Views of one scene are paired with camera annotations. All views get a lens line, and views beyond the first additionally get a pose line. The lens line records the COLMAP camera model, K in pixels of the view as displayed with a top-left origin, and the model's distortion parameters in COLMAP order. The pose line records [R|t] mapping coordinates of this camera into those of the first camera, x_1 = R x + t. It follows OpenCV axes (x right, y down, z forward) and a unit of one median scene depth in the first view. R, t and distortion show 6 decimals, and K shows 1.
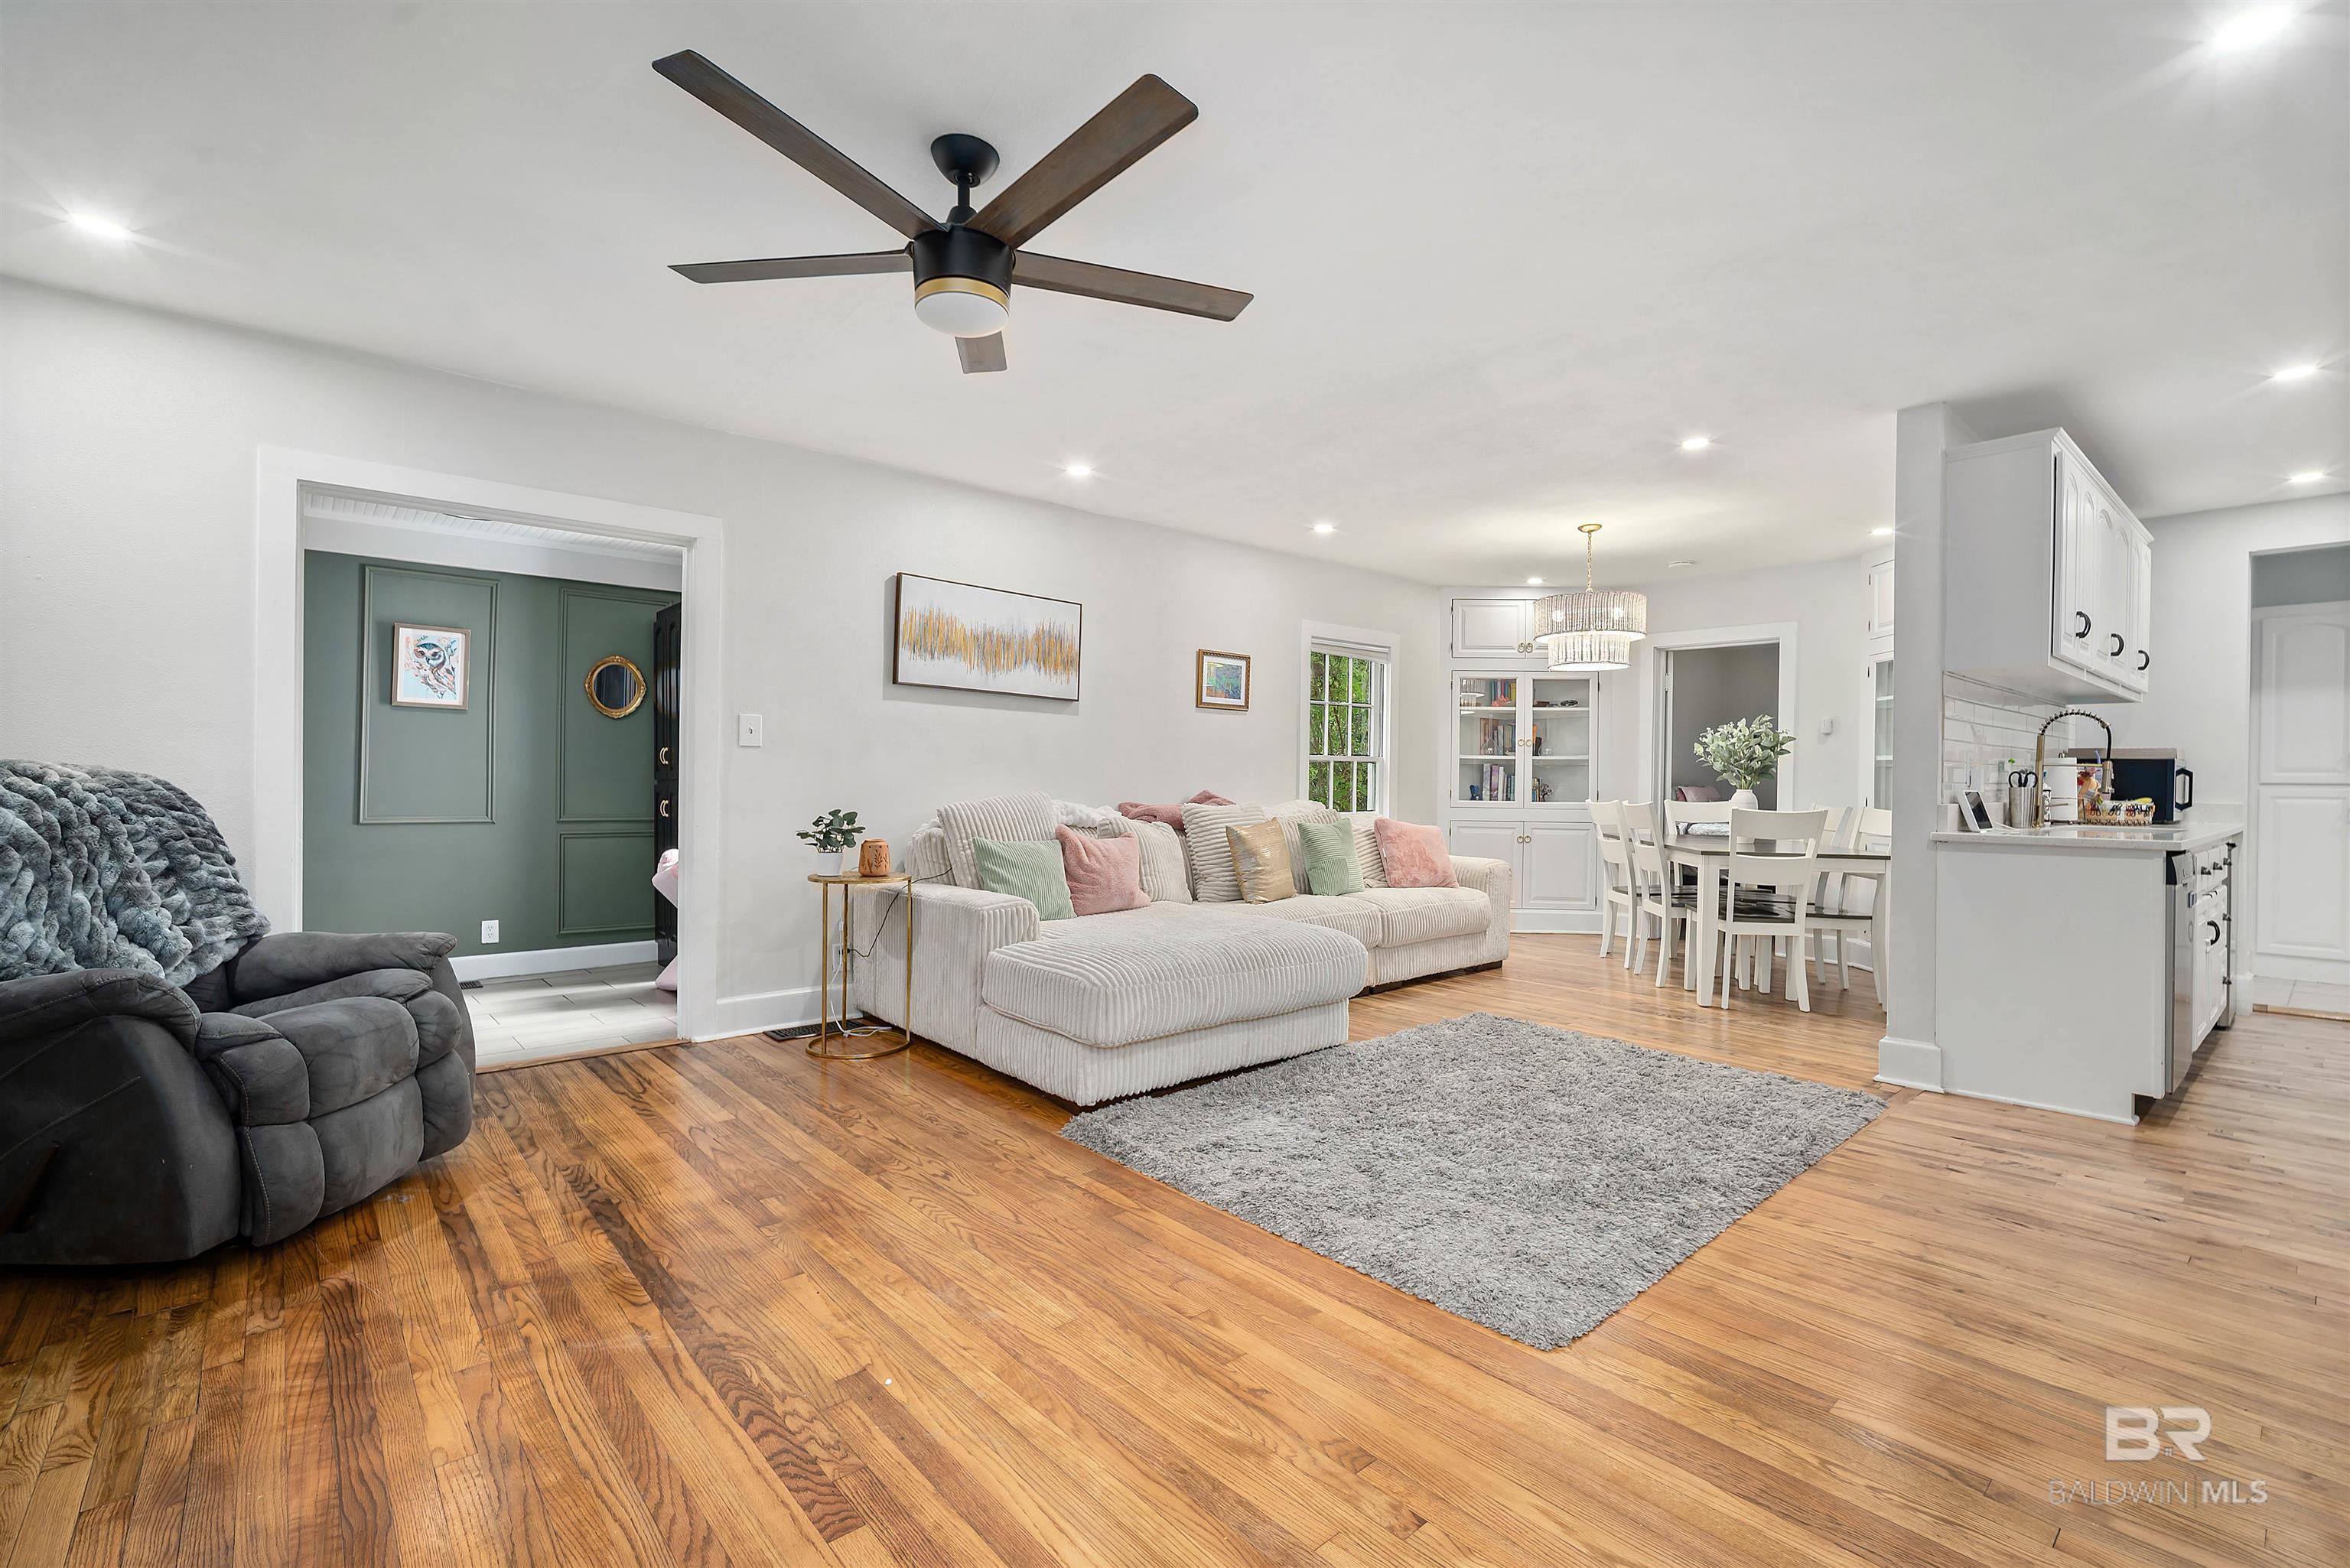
lens RADIAL K [[1038.5, 0, 1186.6], [0, 1038.5, 784.8], [0, 0, 1]] dist [-0.002429, -0.000016]
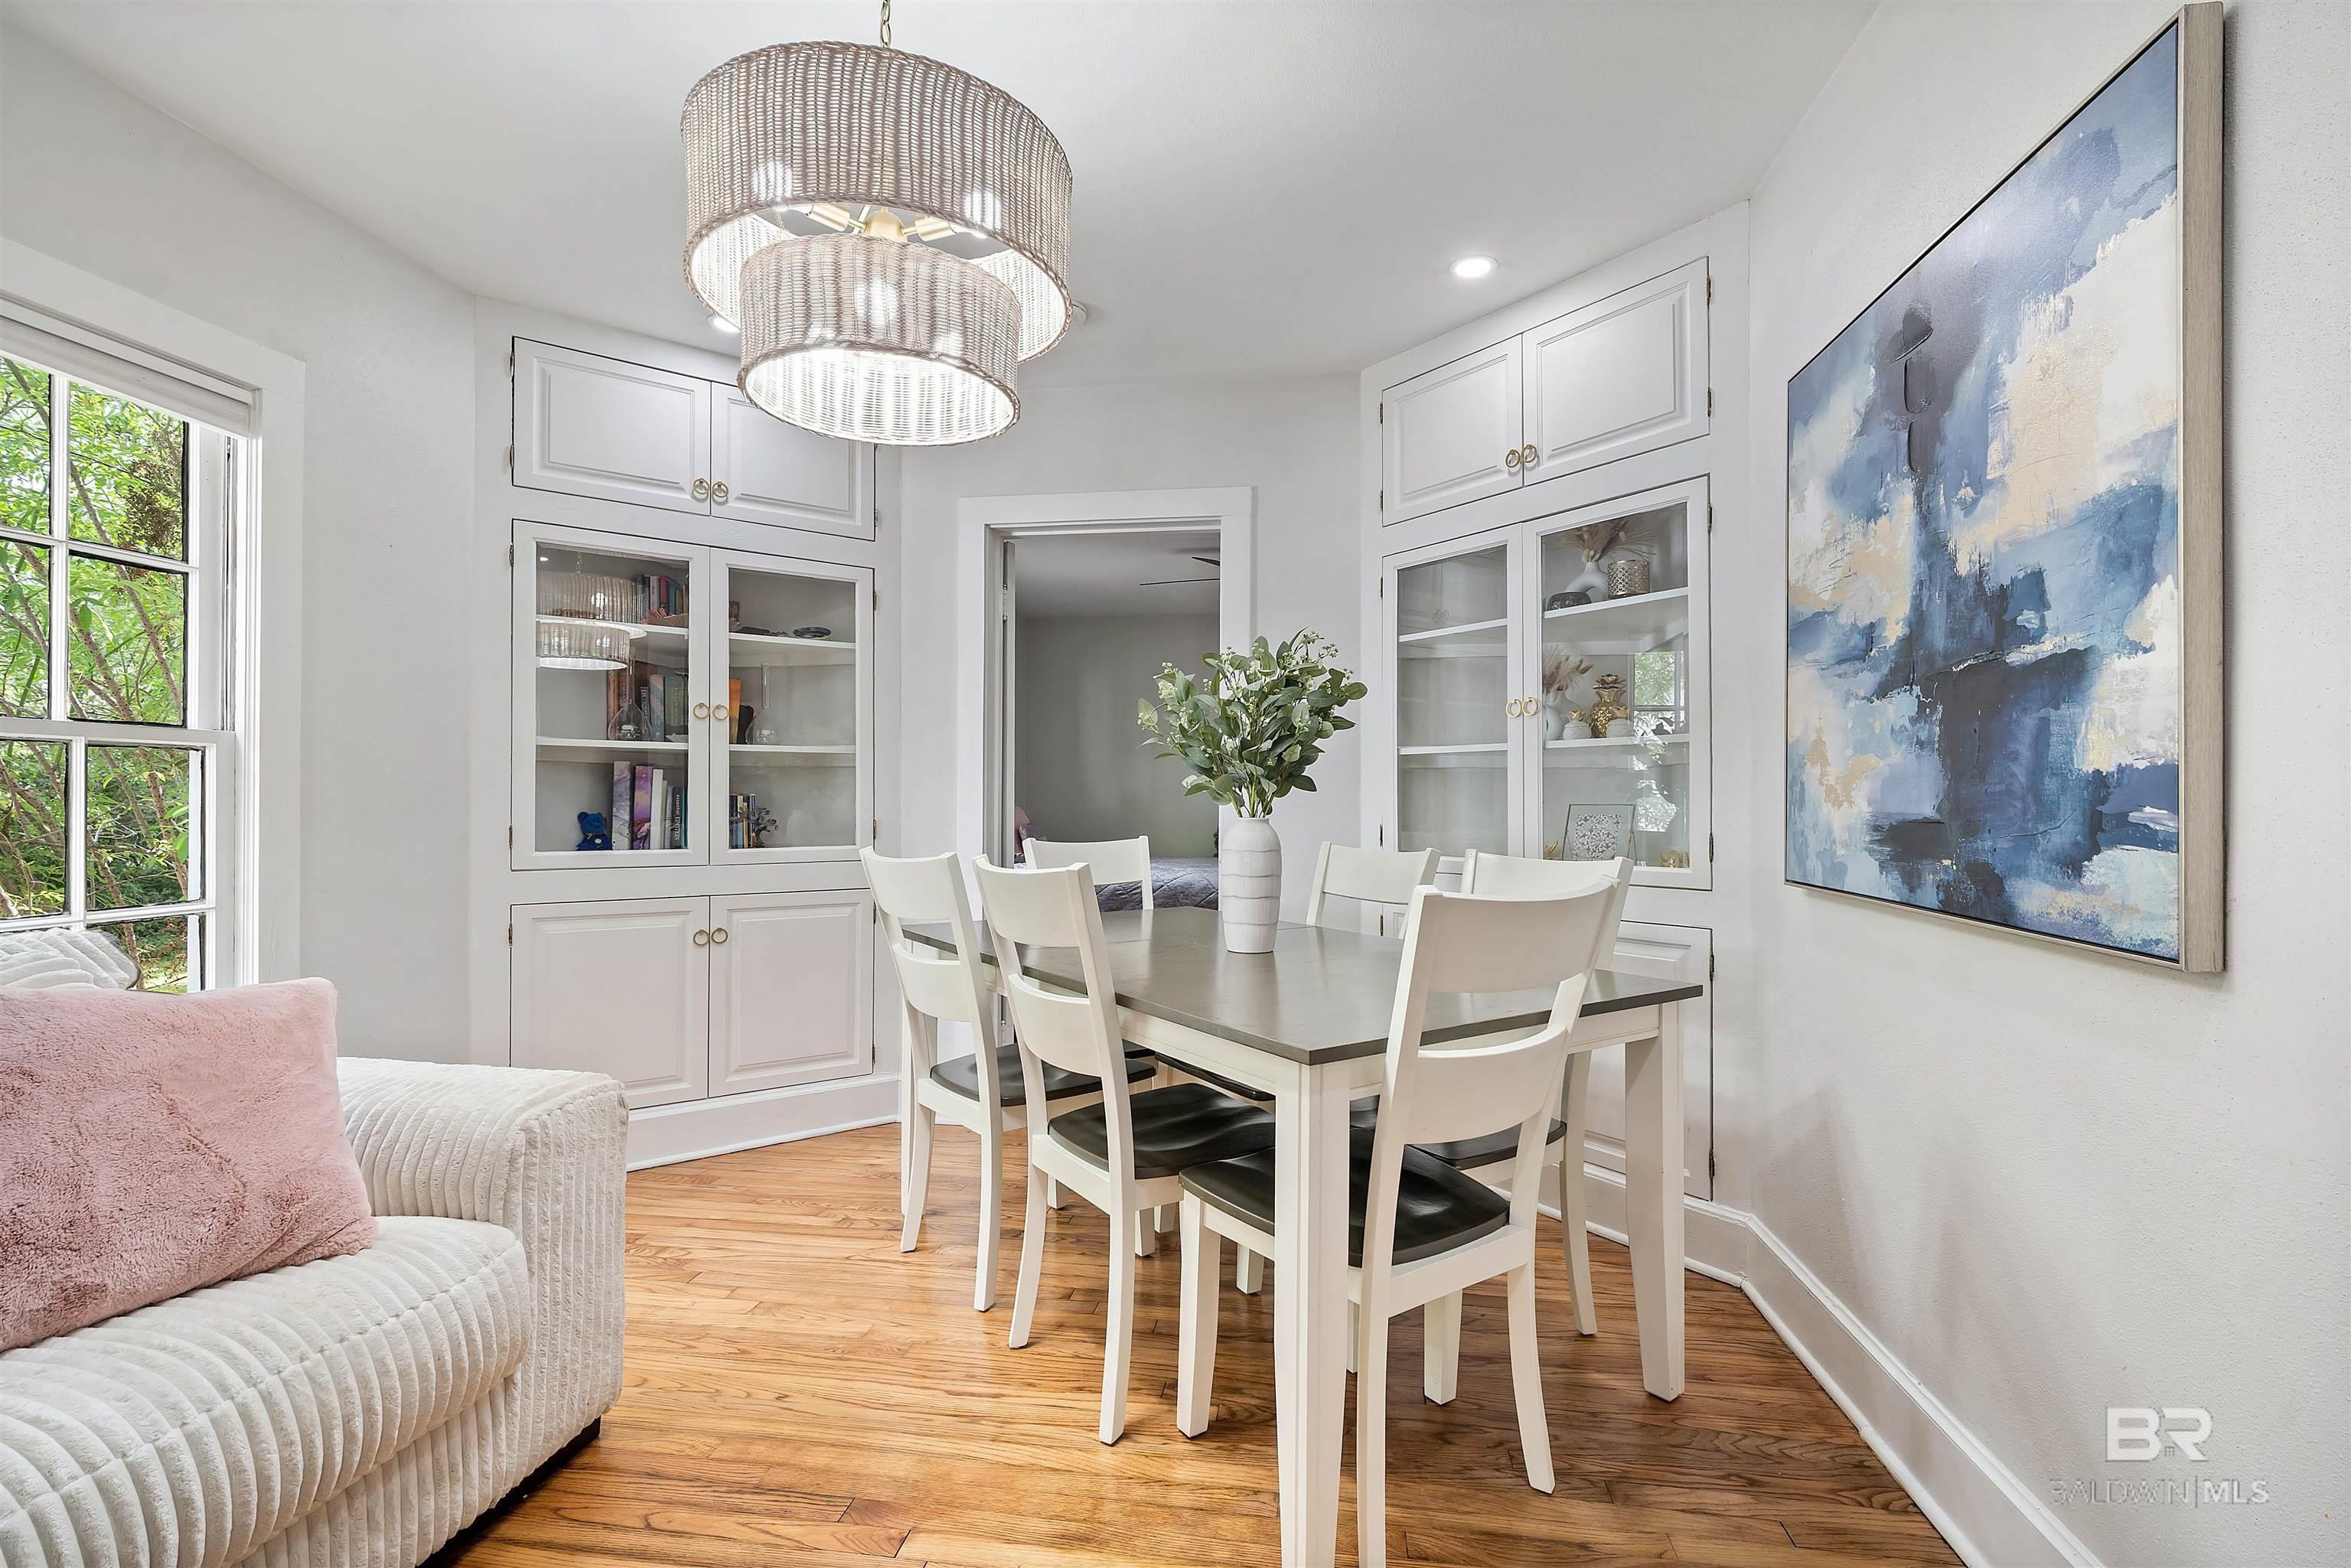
lens RADIAL K [[1038.8, 0, 1168.2], [0, 1038.8, 815.2], [0, 0, 1]] dist [-0.004033, 0.000099]
pose [[0.772319, -0.018971, 0.634952, 0.292386], [0.011928, 0.999811, 0.015364, -0.003491], [-0.635123, -0.004292, 0.772399, 0.809311]]
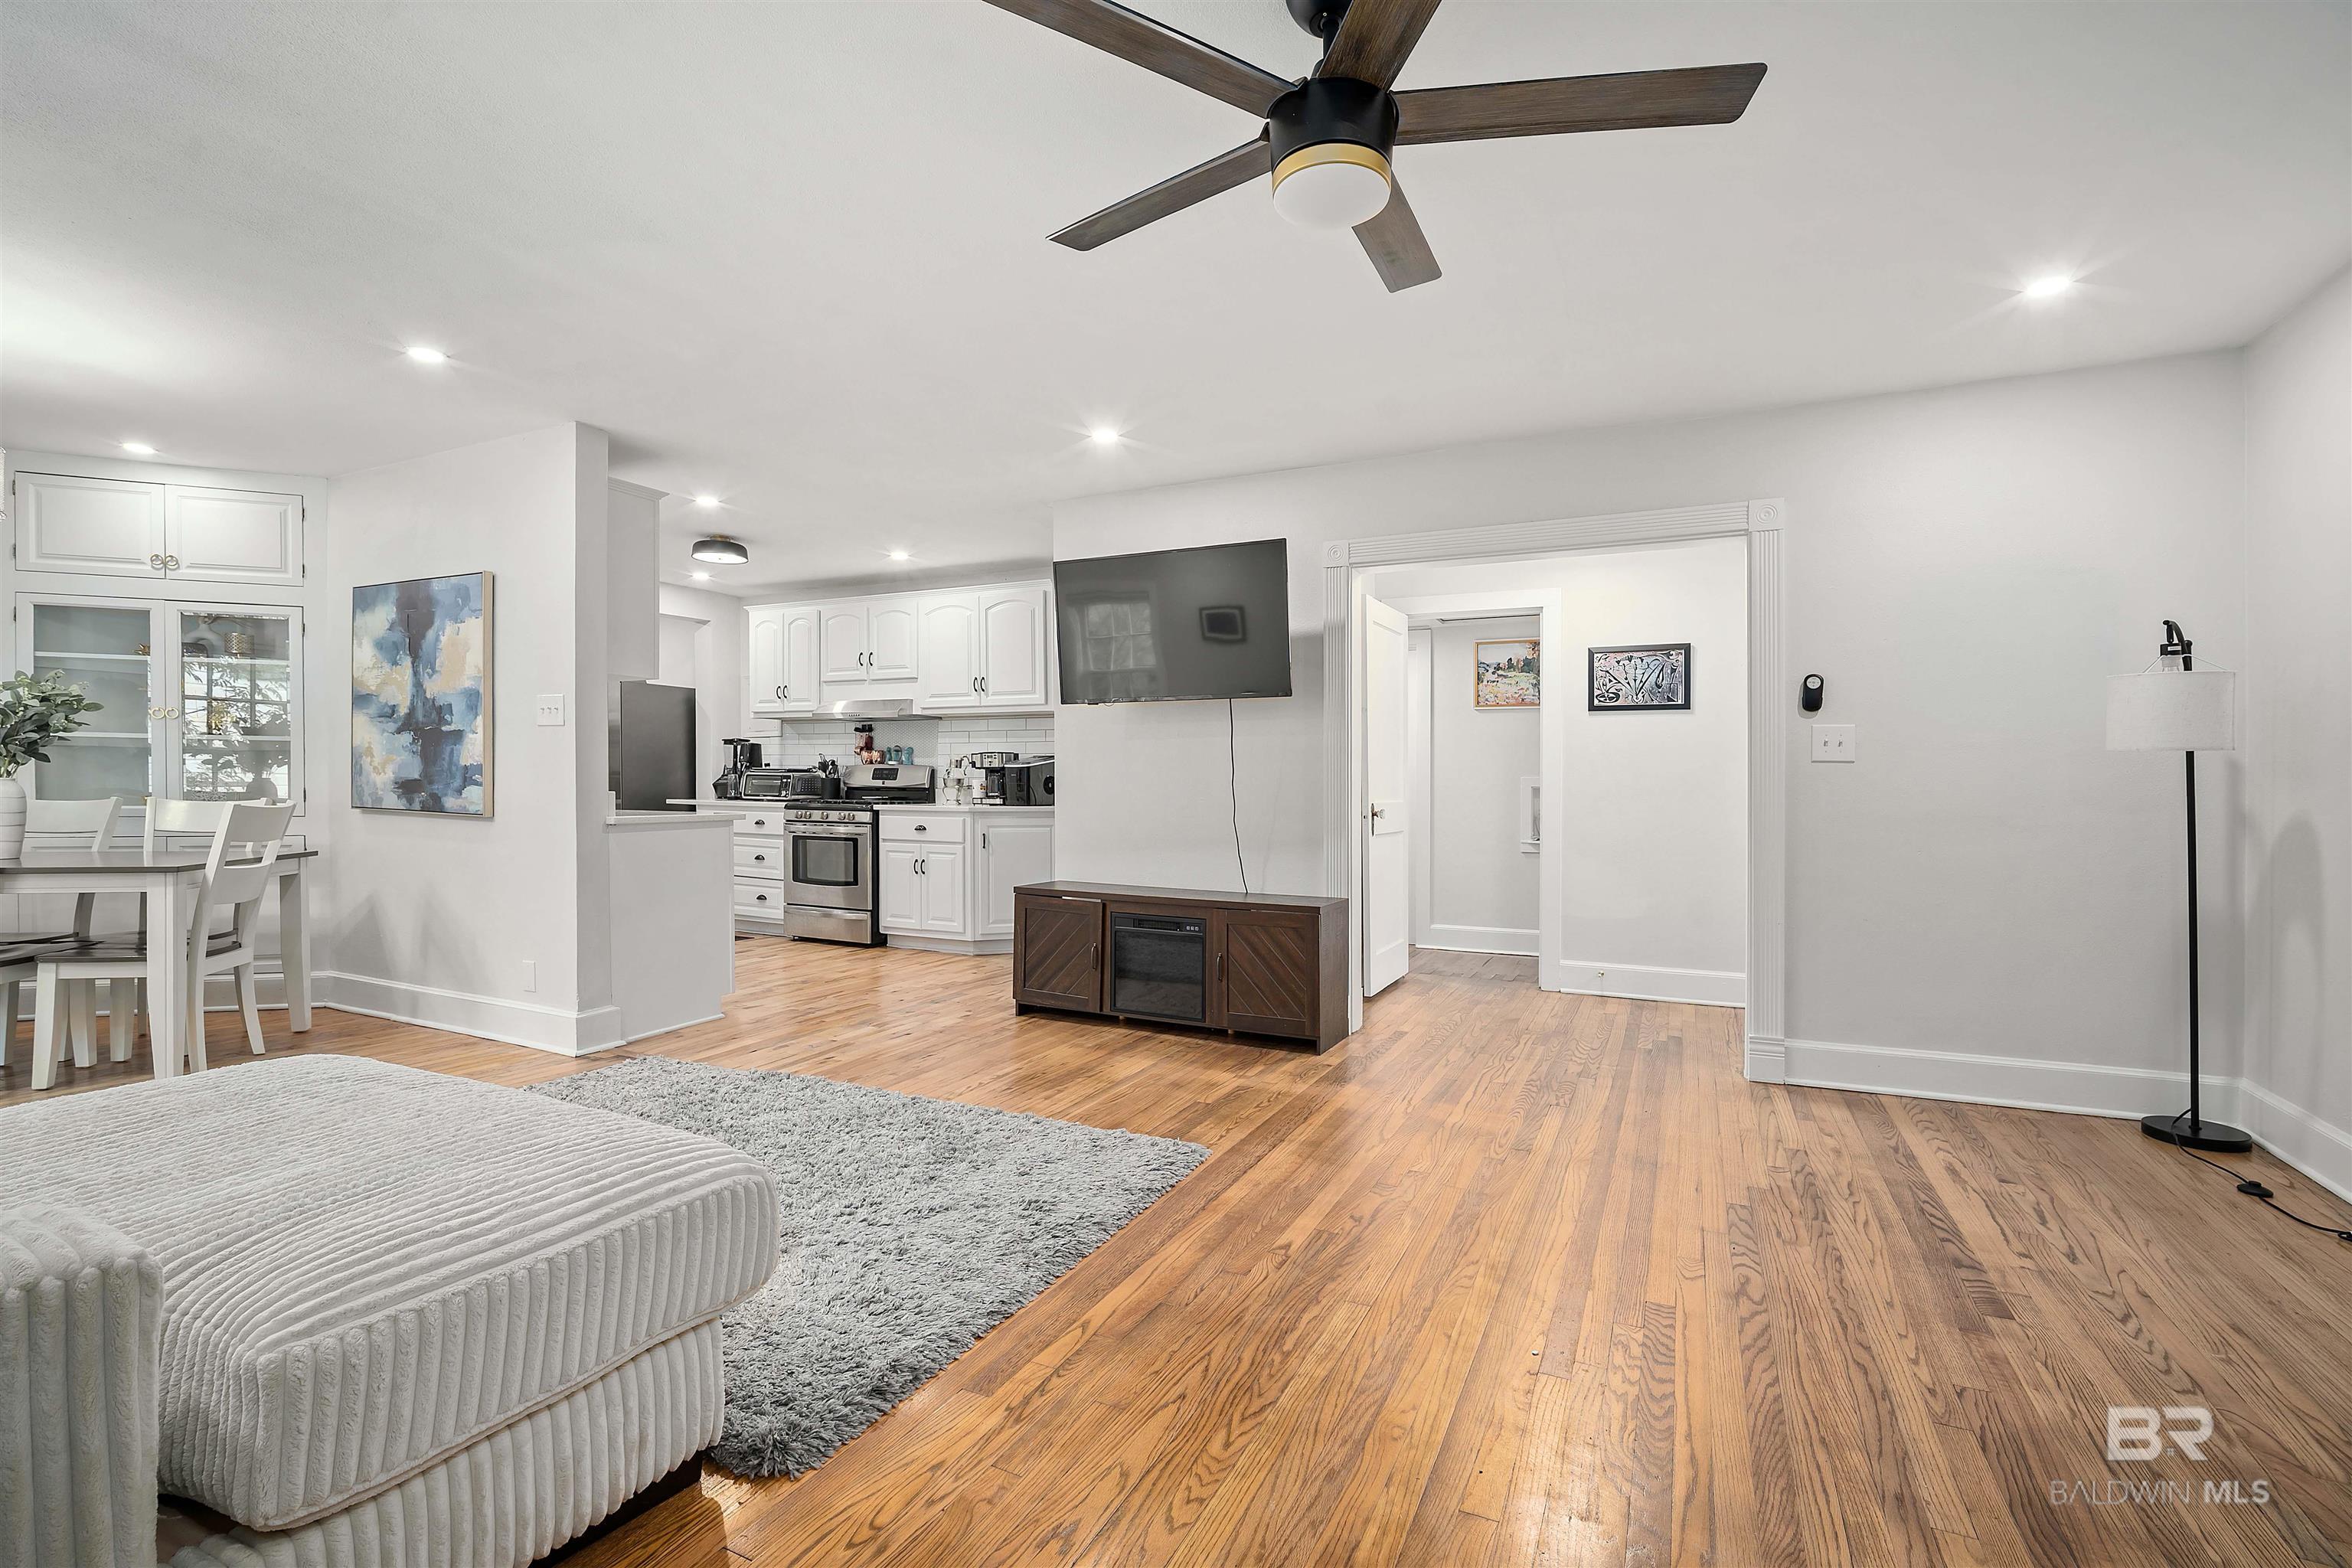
lens RADIAL K [[1039.5, 0, 1187.6], [0, 1039.5, 784.8], [0, 0, 1]] dist [-0.002429, -0.000016]
pose [[-0.388666, -0.015263, 0.921252, -0.412446], [-0.008022, 0.999881, 0.013181, -0.007019], [-0.921344, -0.002267, -0.388743, 0.641078]]
